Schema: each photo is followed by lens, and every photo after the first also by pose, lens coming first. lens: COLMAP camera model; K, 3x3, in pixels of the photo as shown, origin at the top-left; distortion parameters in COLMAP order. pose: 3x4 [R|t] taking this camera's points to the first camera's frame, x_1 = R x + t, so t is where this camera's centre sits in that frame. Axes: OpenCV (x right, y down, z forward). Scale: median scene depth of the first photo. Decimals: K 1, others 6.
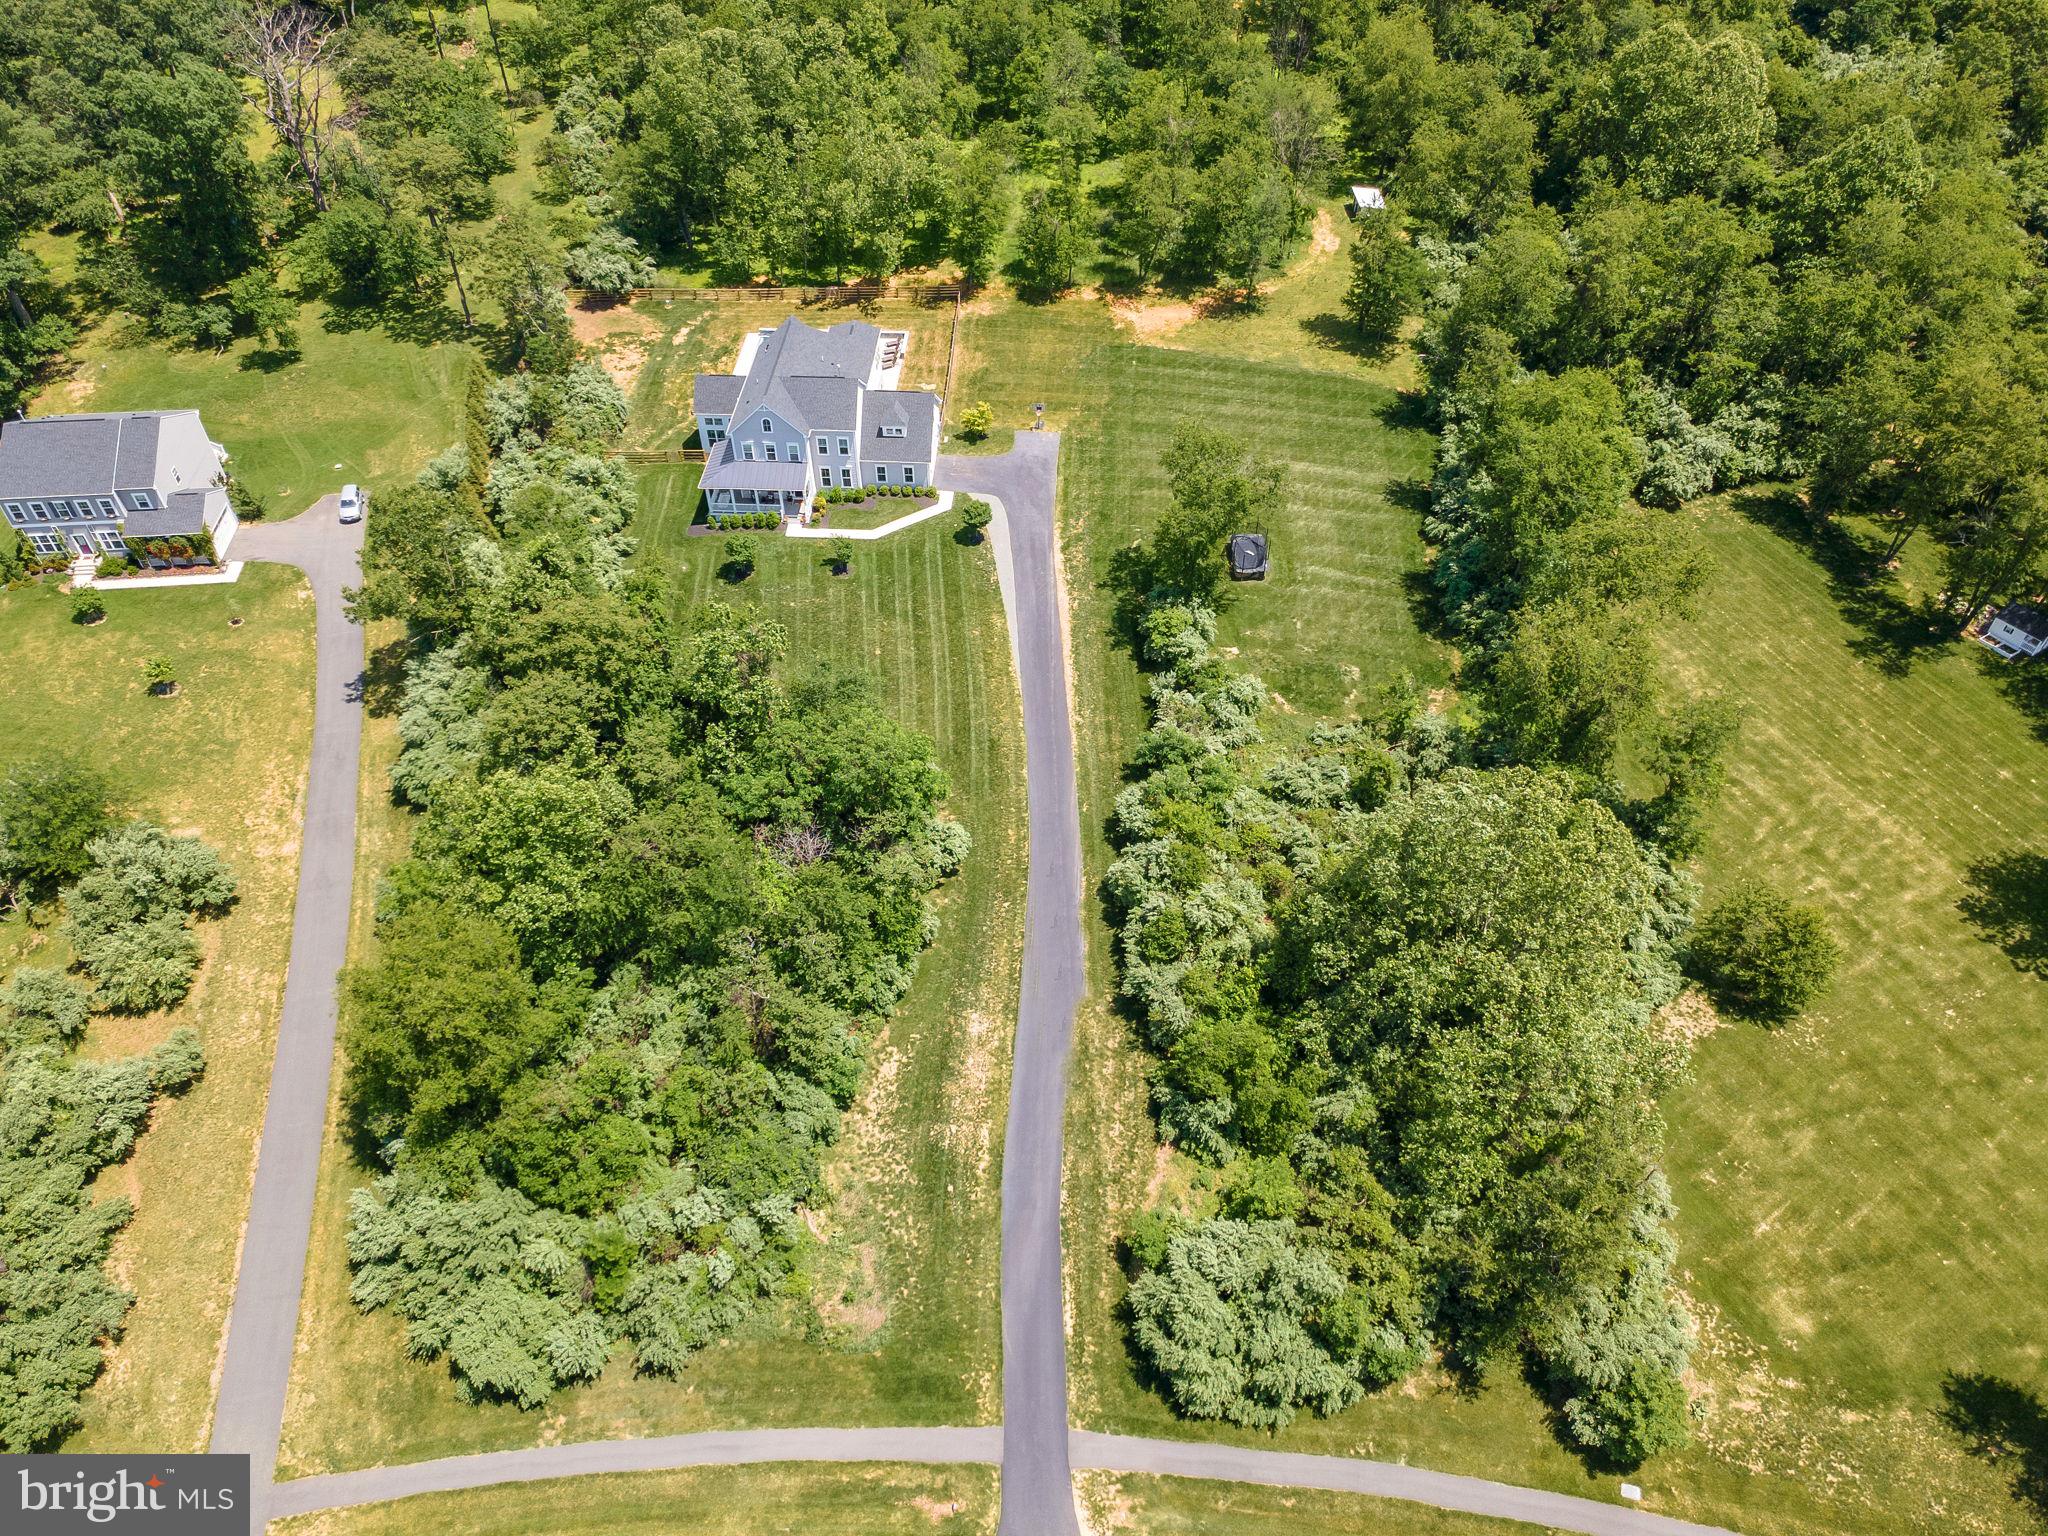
lens RADIAL K [[1497.2, 0, 1036.8], [0, 1497.2, 736.7], [0, 0, 1]] dist [0.036159, 0.029773]
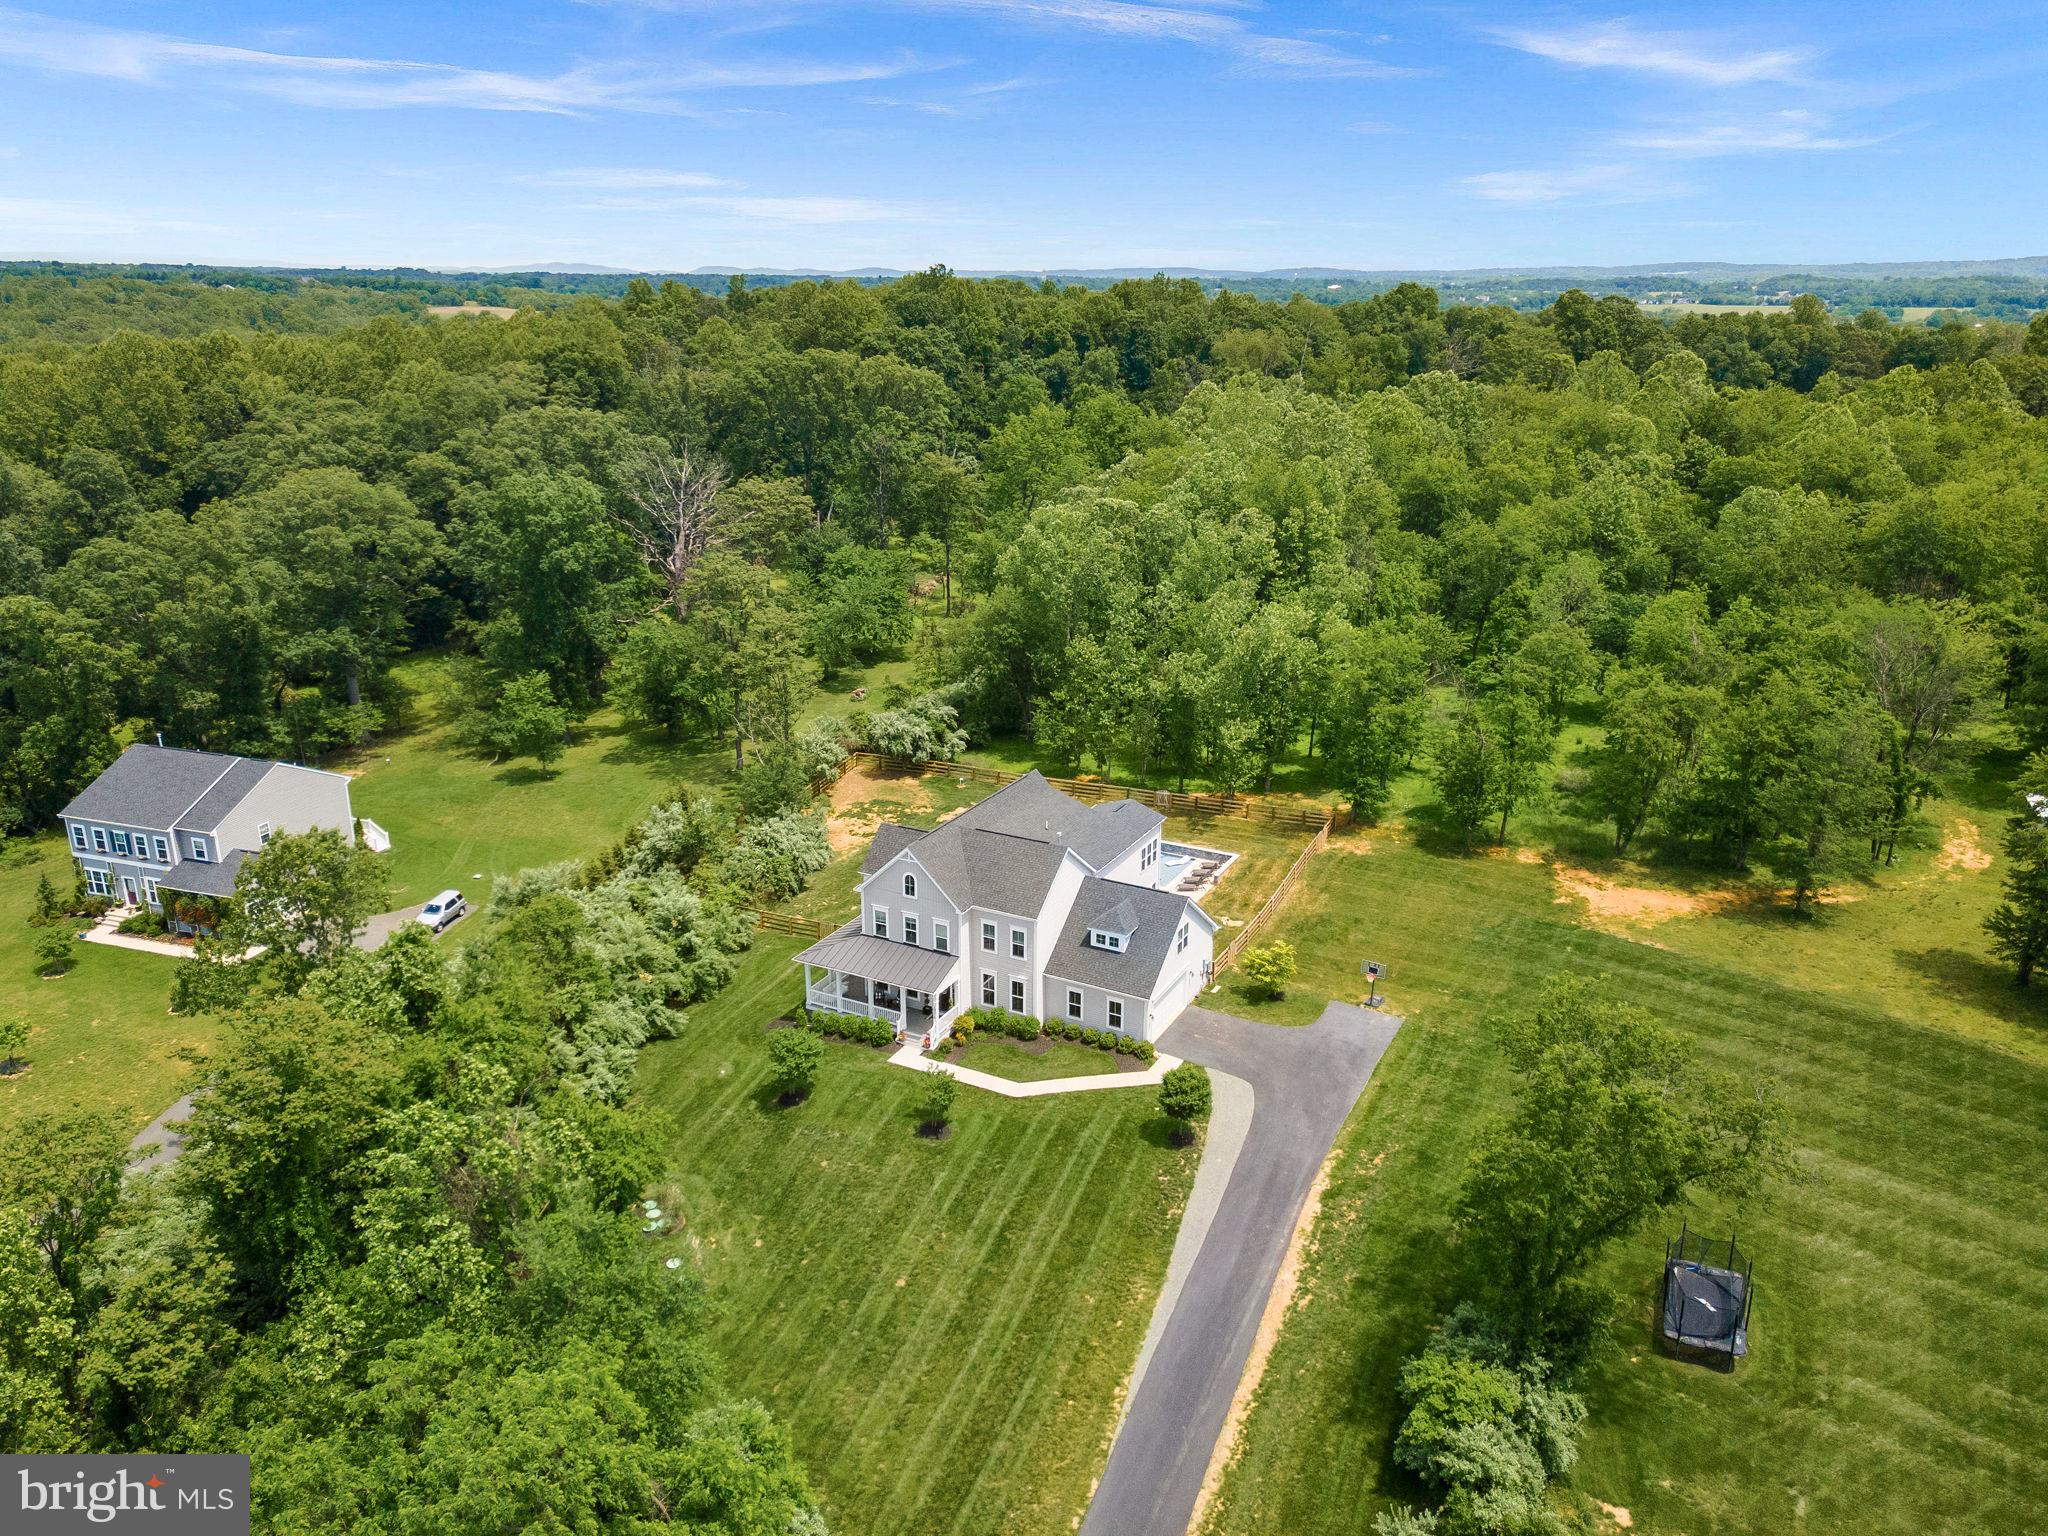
lens RADIAL K [[1483.1, 0, 1036.5], [0, 1483.1, 754.7], [0, 0, 1]] dist [0.034095, 0.037478]
pose [[0.906172, 0.137078, -0.400076, 0.130683], [-0.296218, 0.880919, -0.369103, -0.042631], [0.301839, 0.452981, 0.838869, 0.515054]]
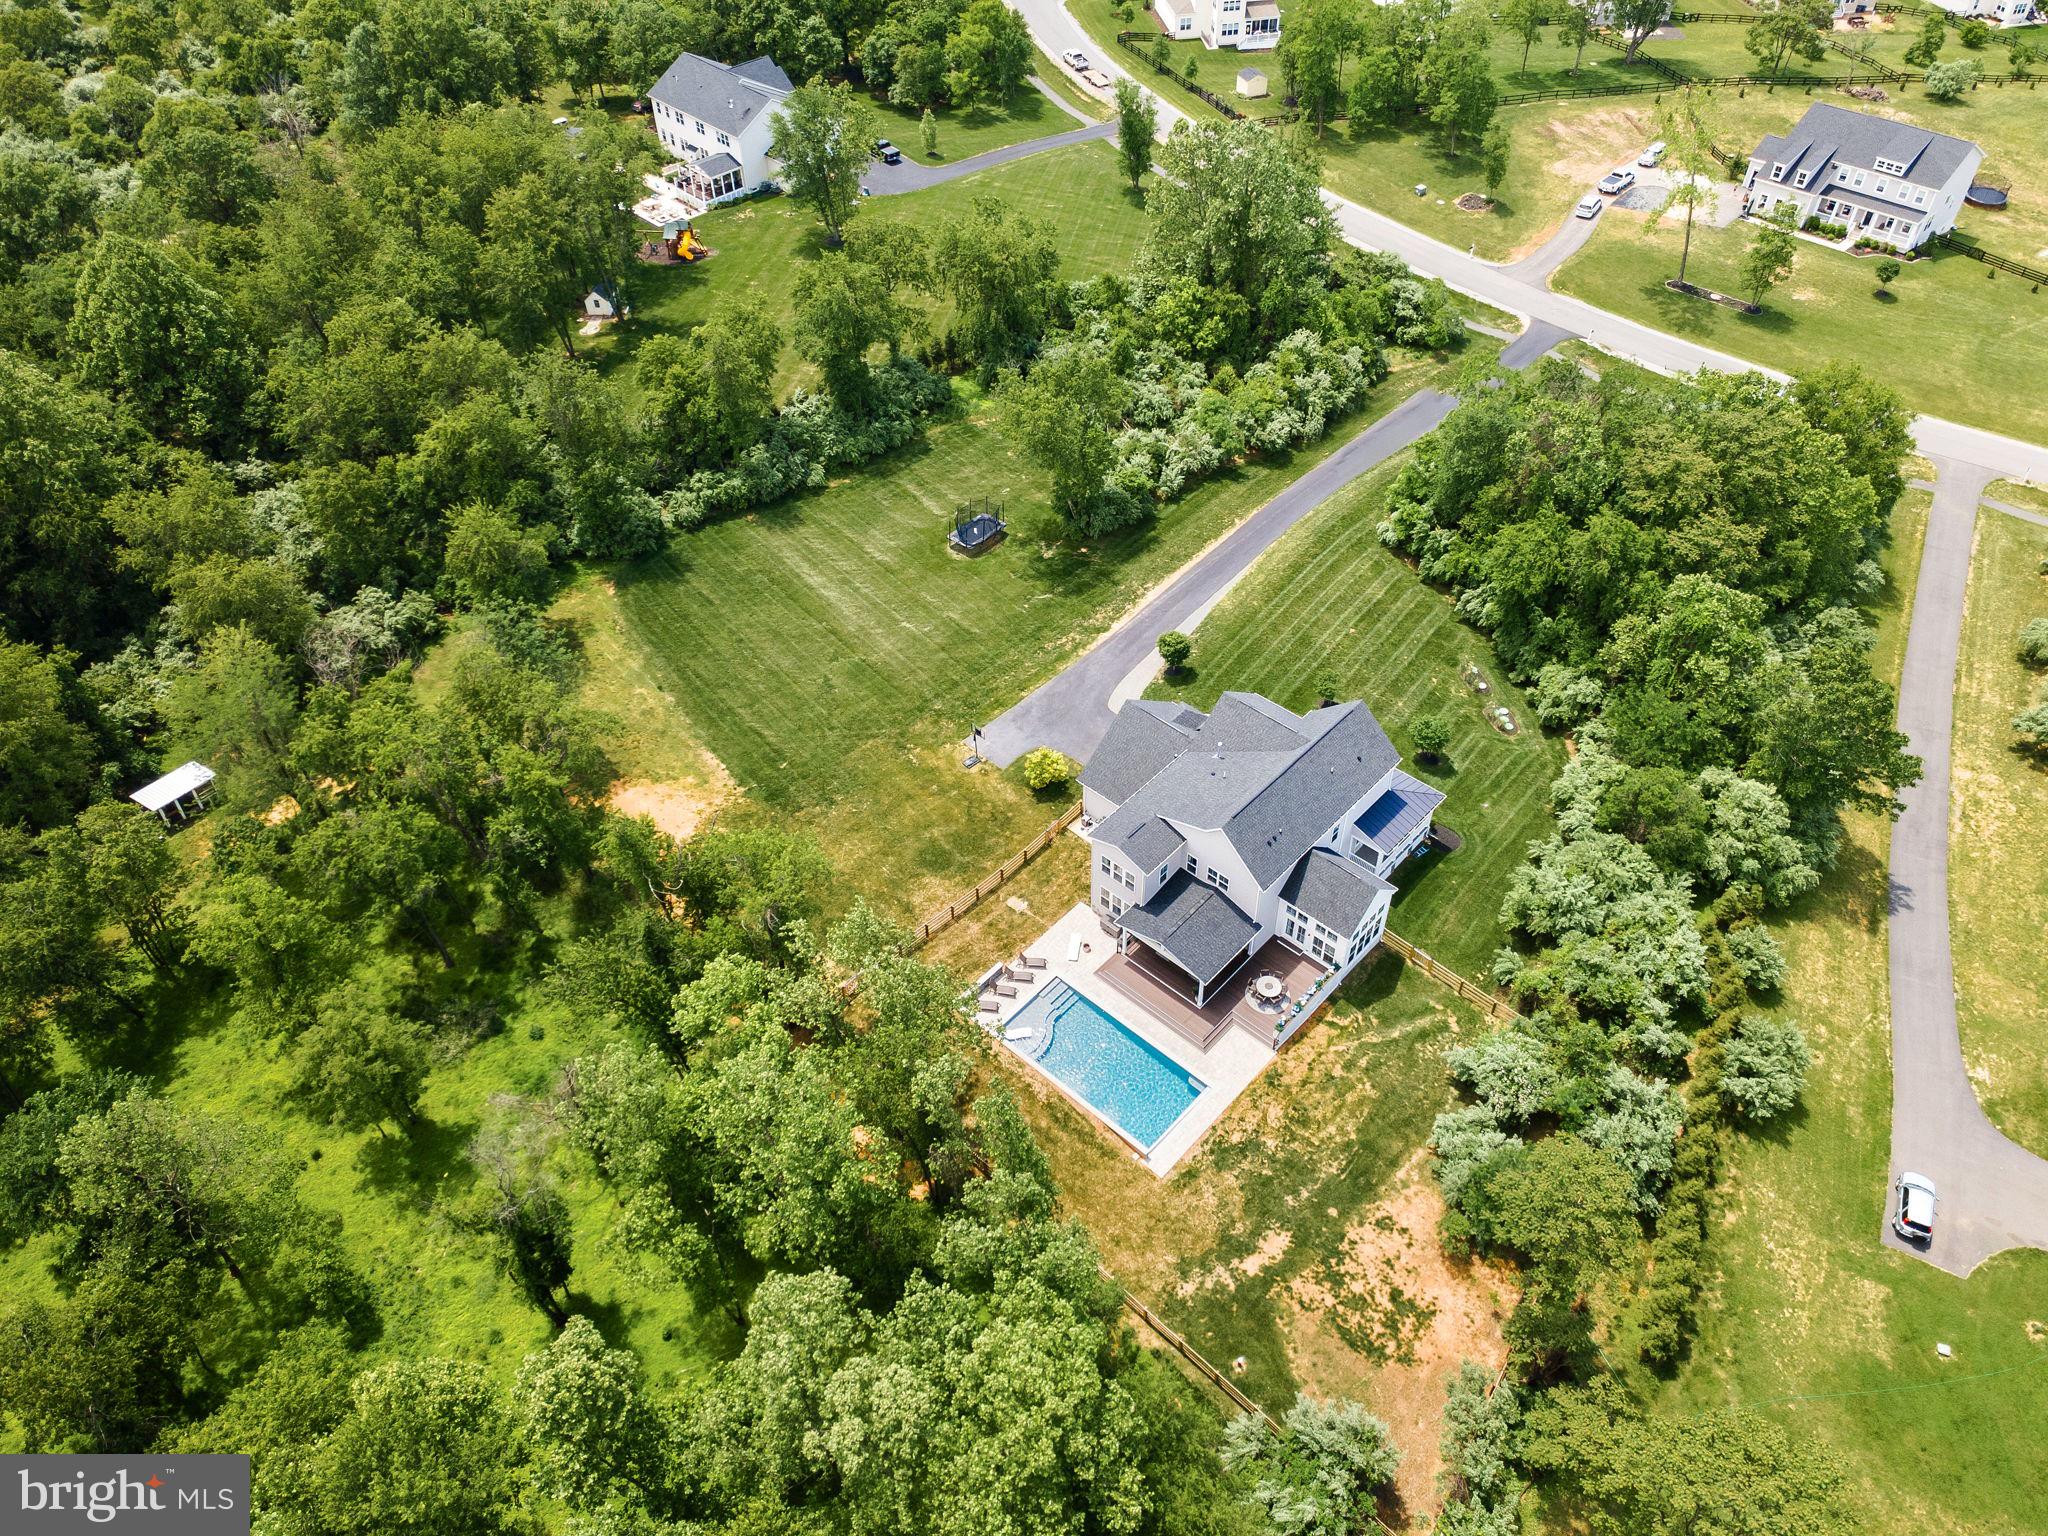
lens RADIAL K [[1488.2, 0, 1036.0], [0, 1488.2, 752.7], [0, 0, 1]] dist [0.017492, 0.072273]
pose [[-0.770945, -0.436769, 0.463547, -0.465278], [0.452145, 0.137266, 0.881319, -1.075061], [-0.448562, 0.889039, 0.091659, 1.140661]]
